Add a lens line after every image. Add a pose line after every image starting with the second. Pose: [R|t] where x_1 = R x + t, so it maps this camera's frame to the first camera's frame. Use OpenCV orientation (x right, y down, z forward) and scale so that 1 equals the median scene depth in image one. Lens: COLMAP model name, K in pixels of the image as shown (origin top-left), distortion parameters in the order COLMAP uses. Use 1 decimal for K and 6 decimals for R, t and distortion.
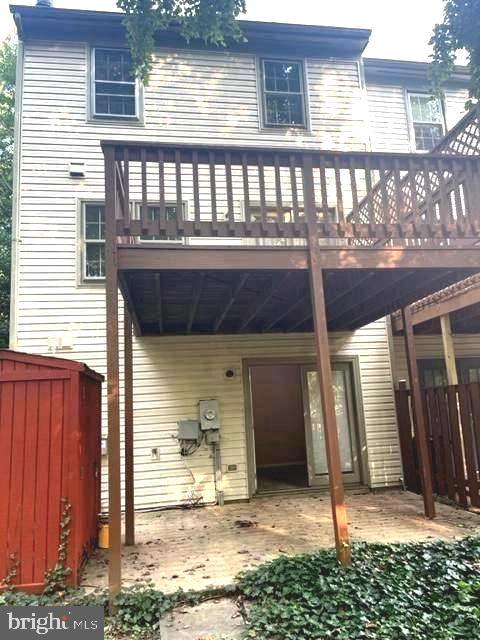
lens RADIAL K [[484.6, 0, 246.4], [0, 484.6, 325.4], [0, 0, 1]] dist [0.077341, -0.113367]
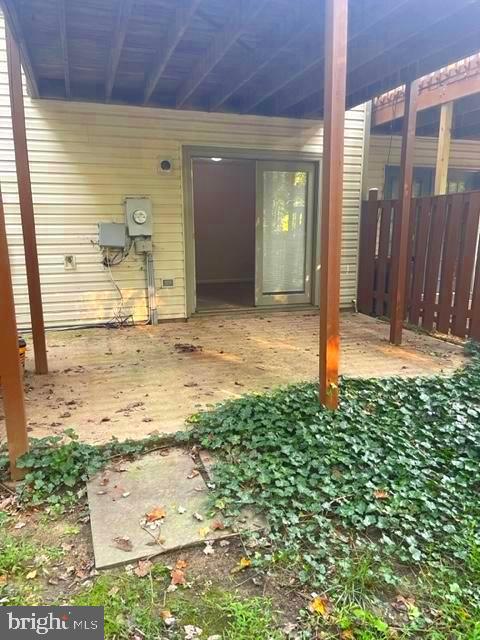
lens RADIAL K [[484.6, 0, 246.4], [0, 484.6, 325.4], [0, 0, 1]] dist [0.077341, -0.113367]
pose [[0.985730, 0.018498, 0.167318, -0.061426], [-0.078165, 0.930591, 0.357617, 0.091655], [-0.149089, -0.365592, 0.918757, 0.337813]]
